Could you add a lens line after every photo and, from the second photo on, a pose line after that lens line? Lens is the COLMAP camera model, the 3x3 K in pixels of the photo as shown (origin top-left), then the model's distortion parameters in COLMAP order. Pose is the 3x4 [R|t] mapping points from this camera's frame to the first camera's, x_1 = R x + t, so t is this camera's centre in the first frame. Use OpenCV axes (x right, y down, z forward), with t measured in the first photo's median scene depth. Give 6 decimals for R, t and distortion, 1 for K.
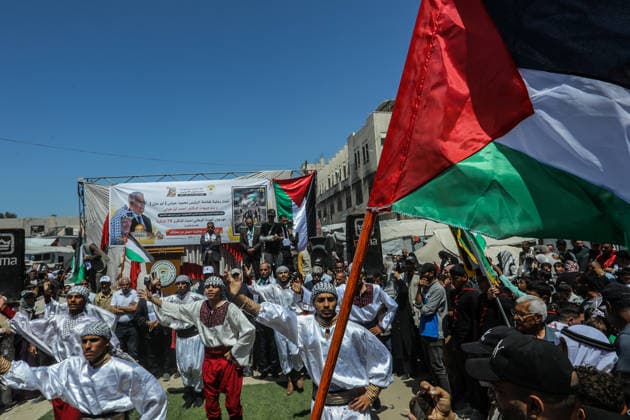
lens RADIAL K [[415.0, 0, 310.2], [0, 415.0, 206.0], [0, 0, 1]] dist [0.016828, 0.012627]
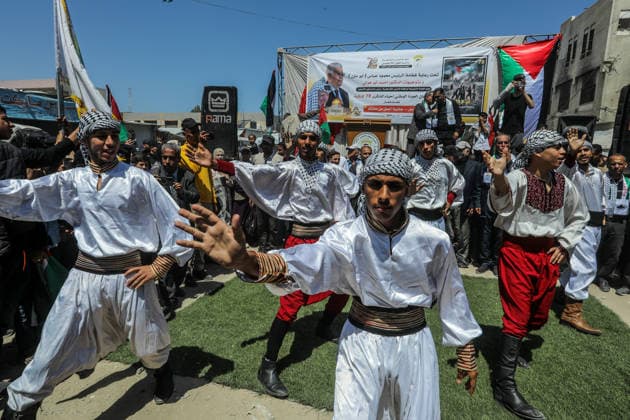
lens RADIAL K [[415.0, 0, 313.1], [0, 415.0, 211.5], [0, 0, 1]] dist [0.016828, 0.012627]
pose [[0.928702, 0.135077, -0.345350, -0.101473], [-0.053435, 0.970324, 0.235830, 0.071850], [0.366956, -0.200562, 0.908360, 0.080589]]
